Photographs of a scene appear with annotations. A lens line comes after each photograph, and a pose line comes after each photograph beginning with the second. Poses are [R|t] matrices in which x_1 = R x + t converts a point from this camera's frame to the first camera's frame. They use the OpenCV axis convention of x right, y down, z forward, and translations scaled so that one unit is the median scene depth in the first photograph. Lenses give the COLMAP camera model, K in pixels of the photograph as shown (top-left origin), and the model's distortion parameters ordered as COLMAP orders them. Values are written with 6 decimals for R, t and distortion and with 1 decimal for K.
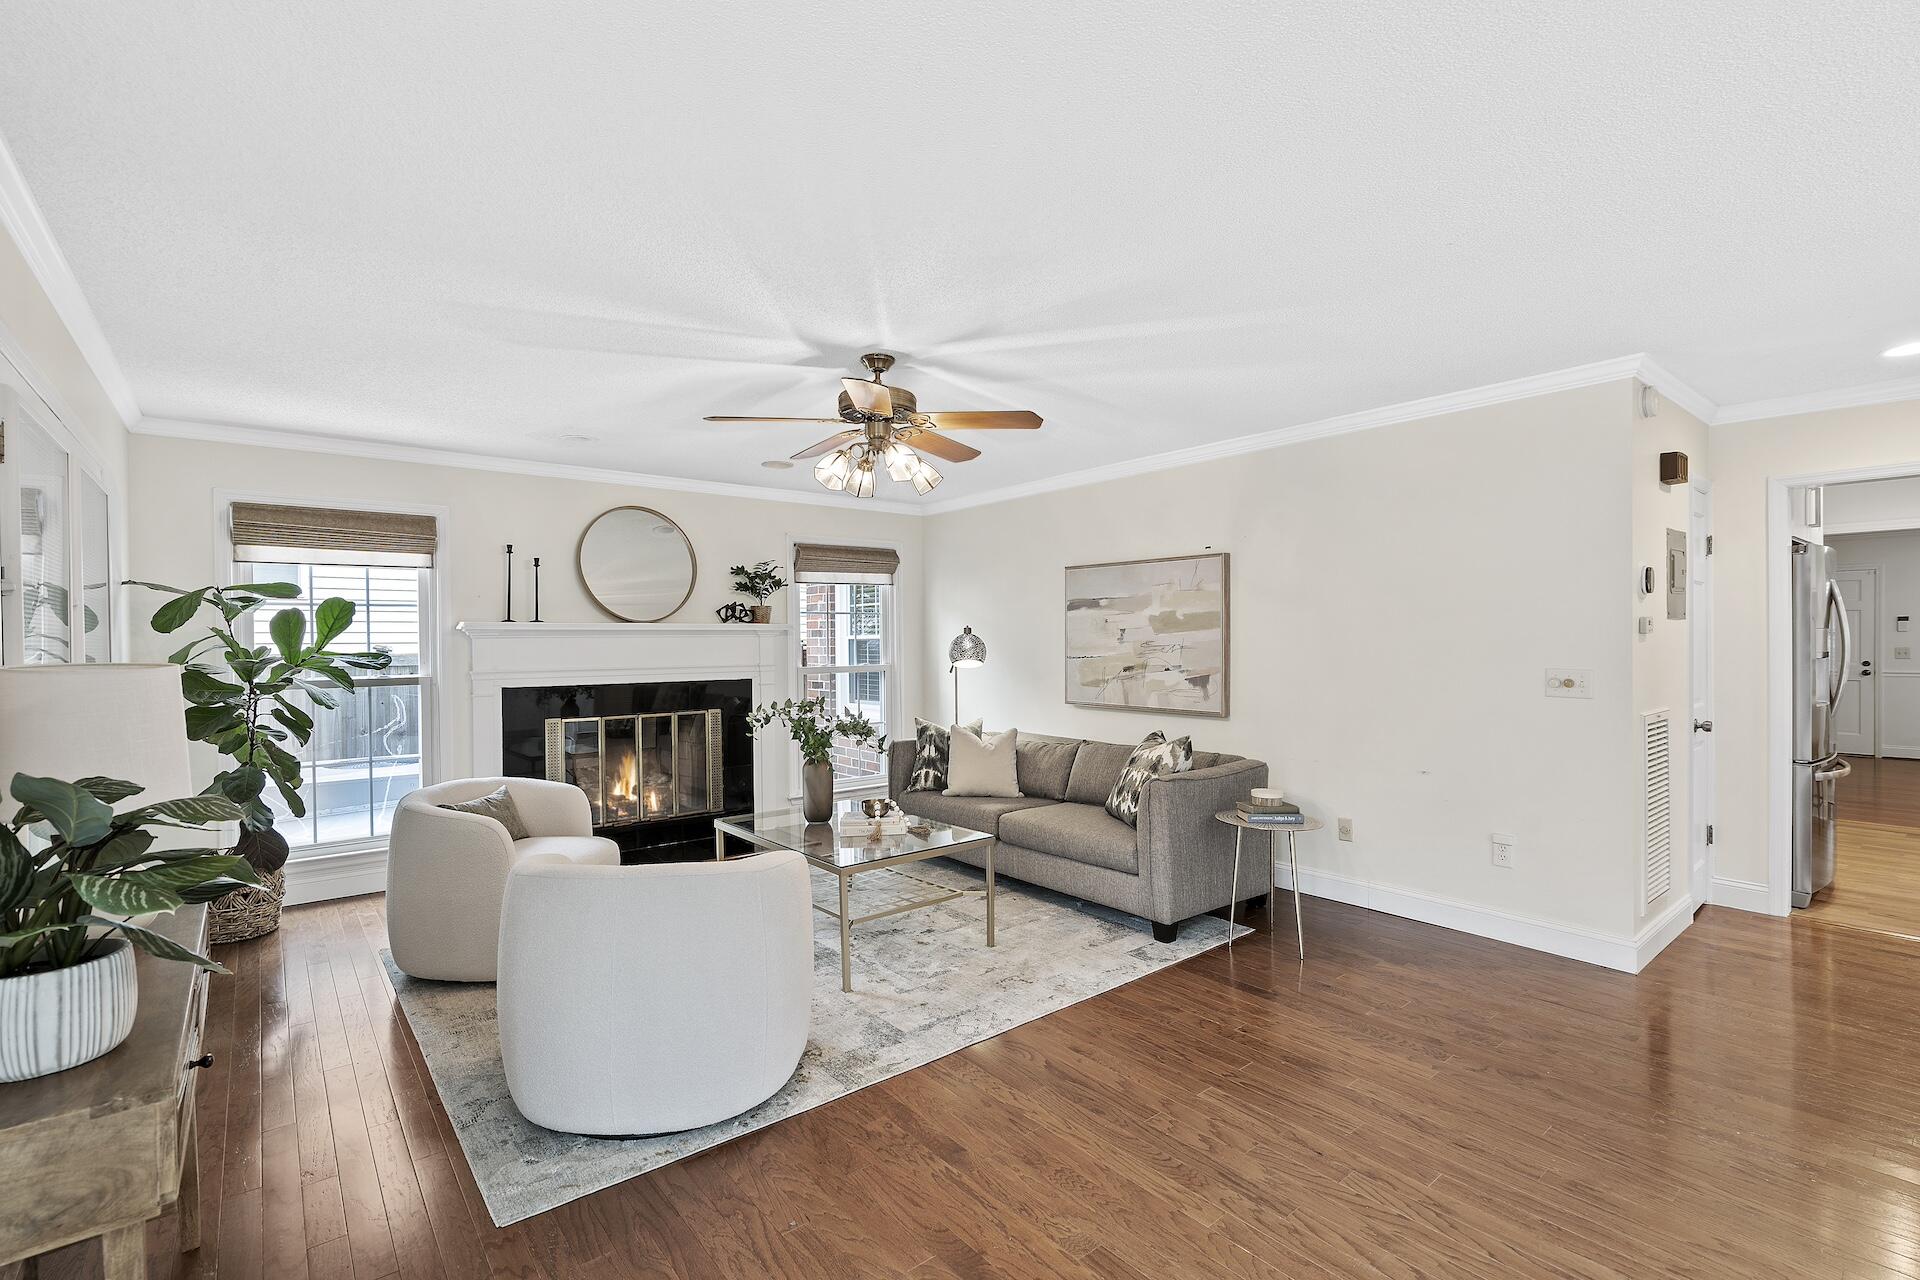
lens RADIAL K [[868.2, 0, 954.1], [0, 868.2, 636.1], [0, 0, 1]] dist [-0.007432, -0.001078]
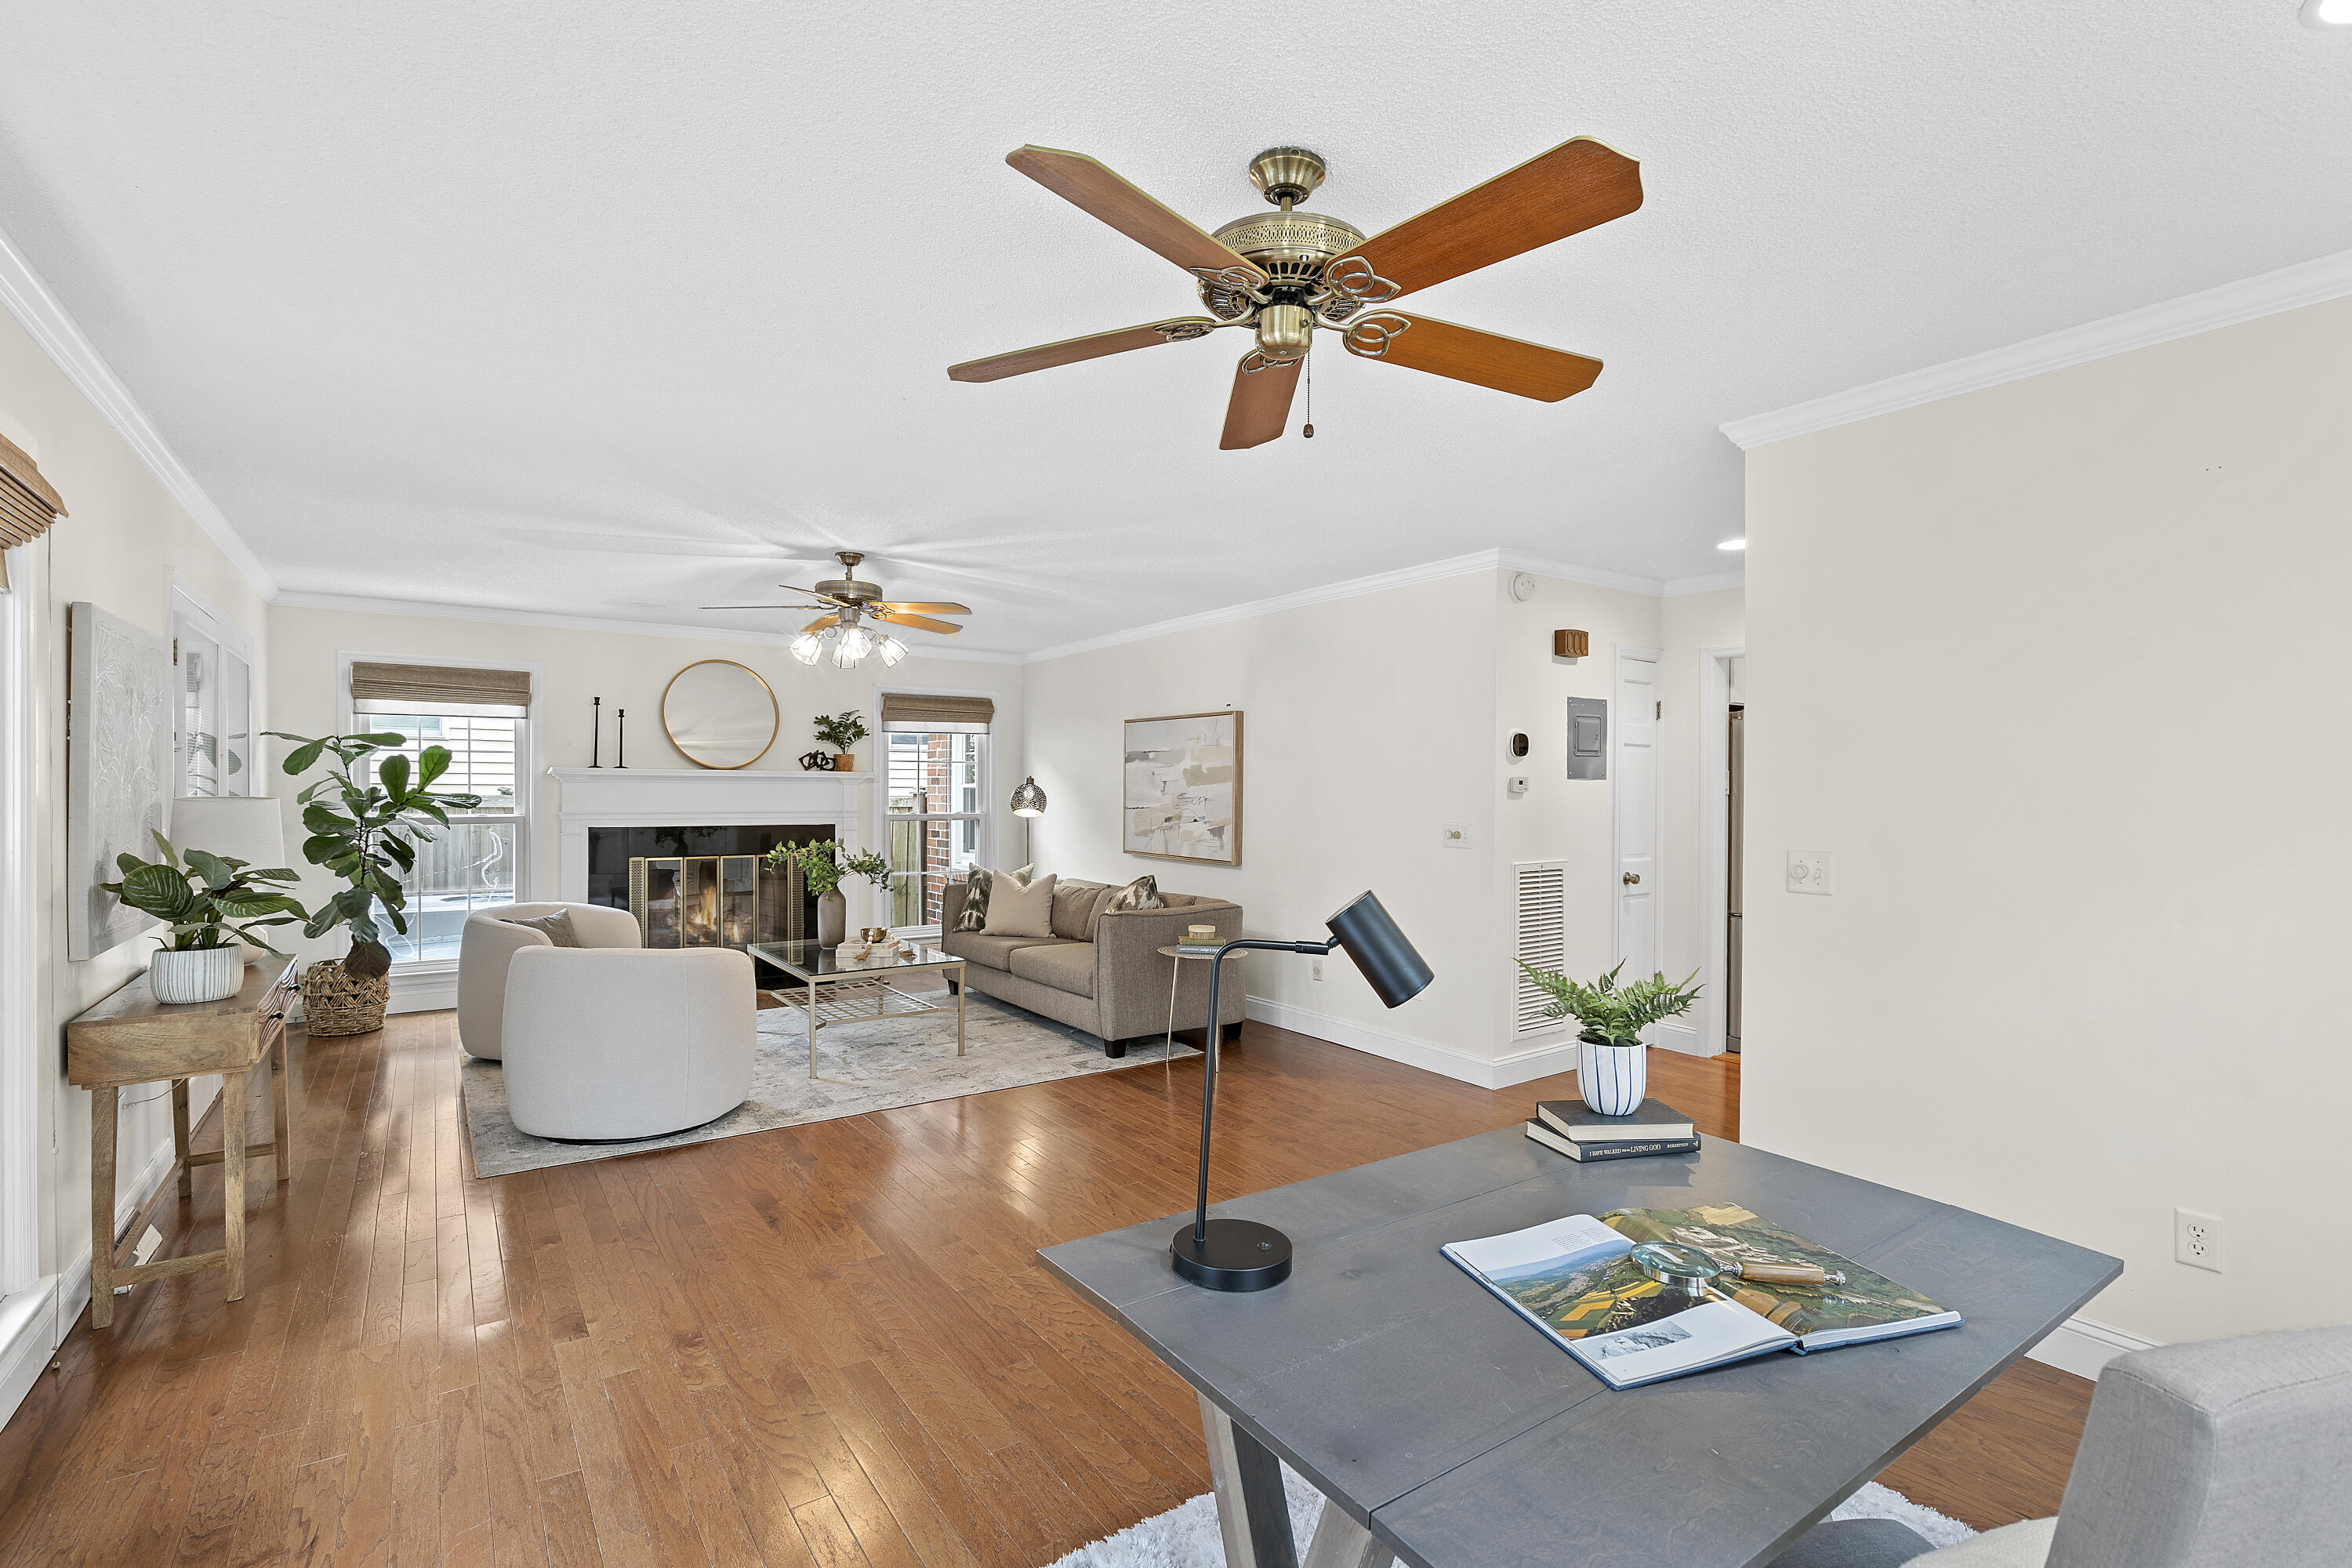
lens RADIAL K [[1063.6, 0, 1165.7], [0, 1063.6, 780.4], [0, 0, 1]] dist [-0.007432, -0.001078]
pose [[0.997368, 0.012948, -0.071335, 0.357680], [-0.013289, 0.999902, -0.004309, -0.004711], [0.071272, 0.005245, 0.997443, -0.341064]]
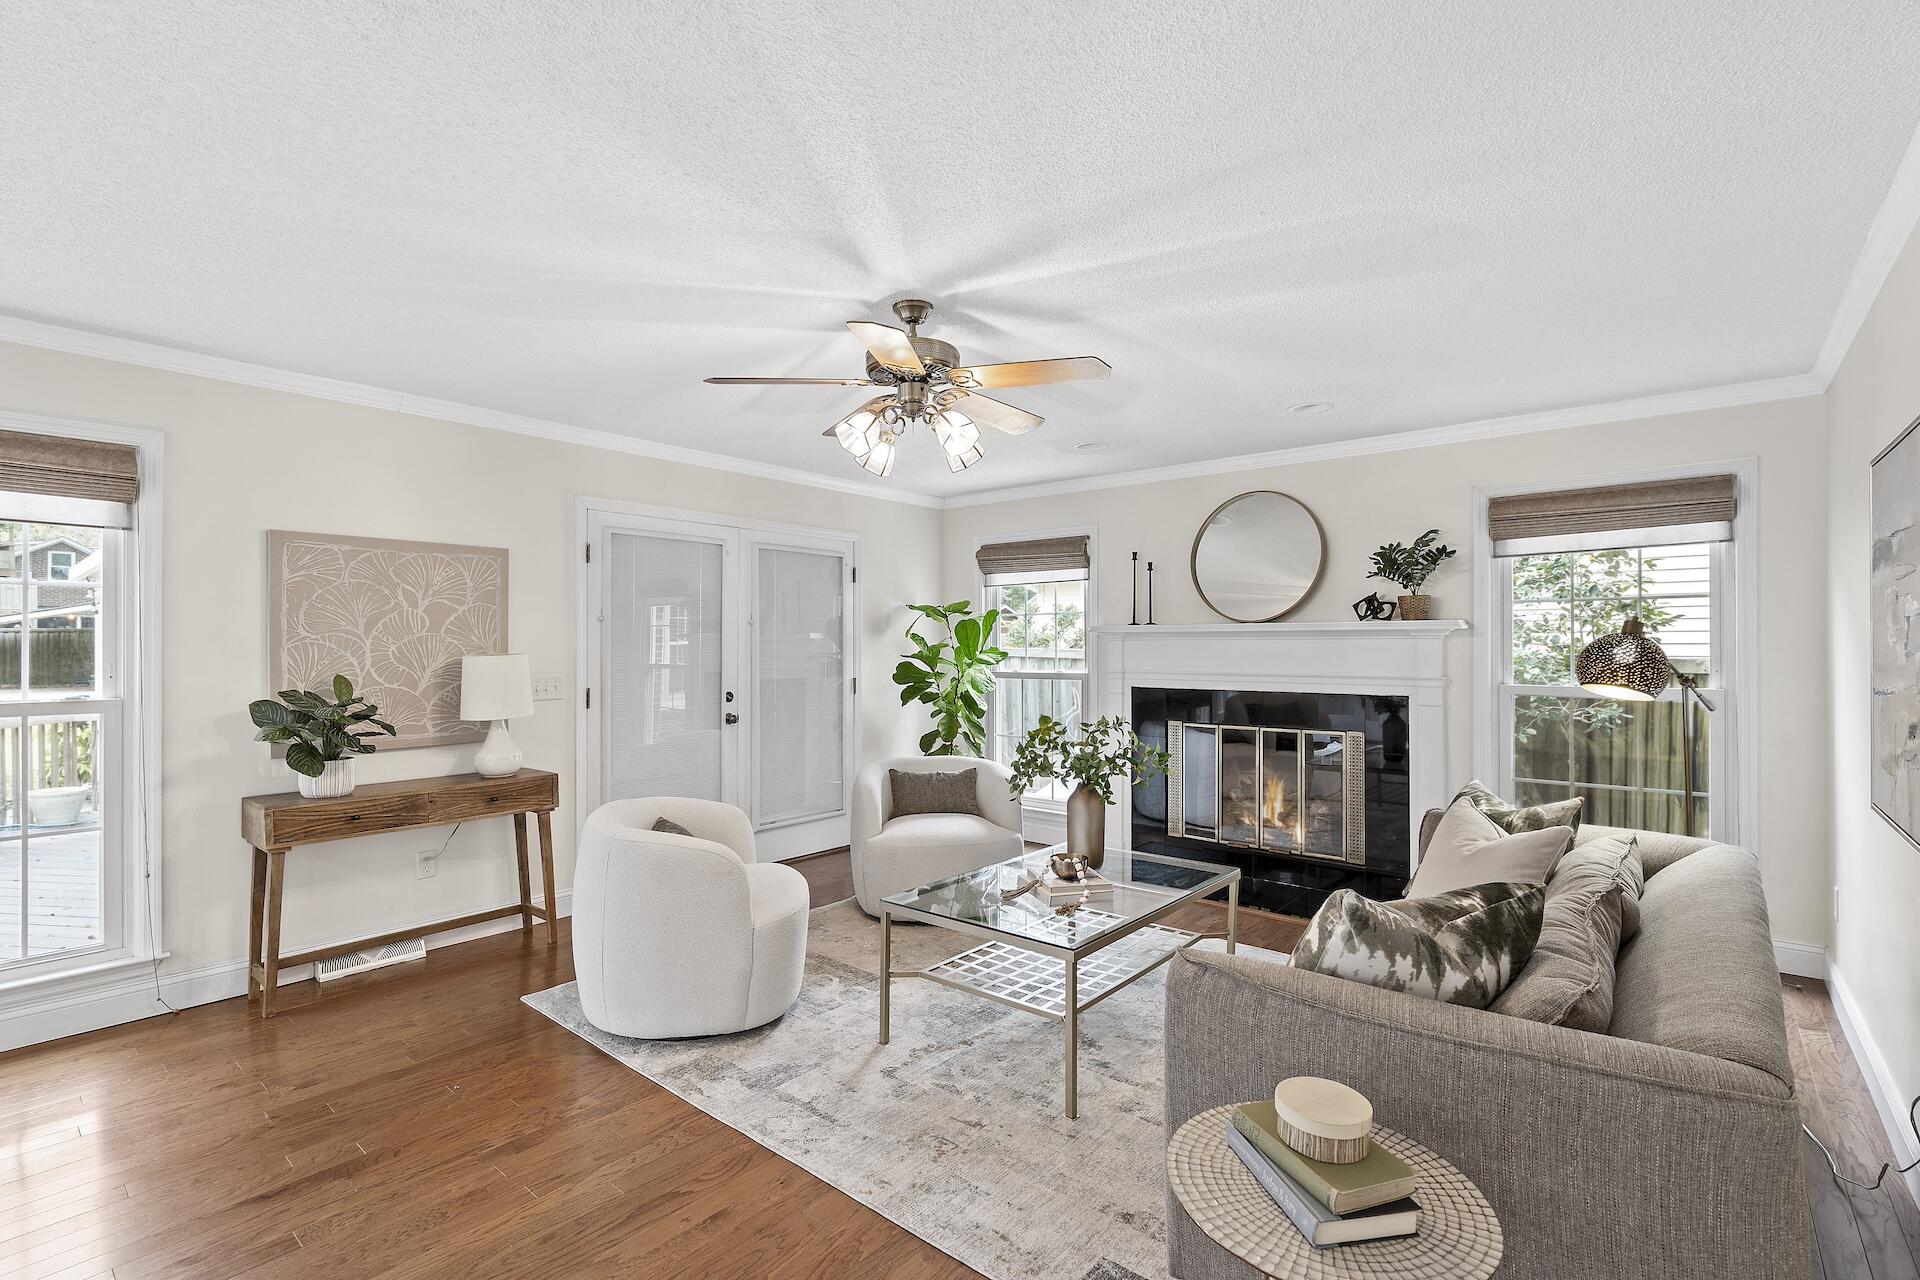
lens RADIAL K [[868.2, 0, 960.5], [0, 868.2, 643.0], [0, 0, 1]] dist [-0.007432, -0.001078]
pose [[0.193907, 0.006121, -0.981001, 0.579701], [0.004577, 0.999964, 0.007144, -0.003225], [0.981009, -0.005875, 0.193872, 0.694436]]
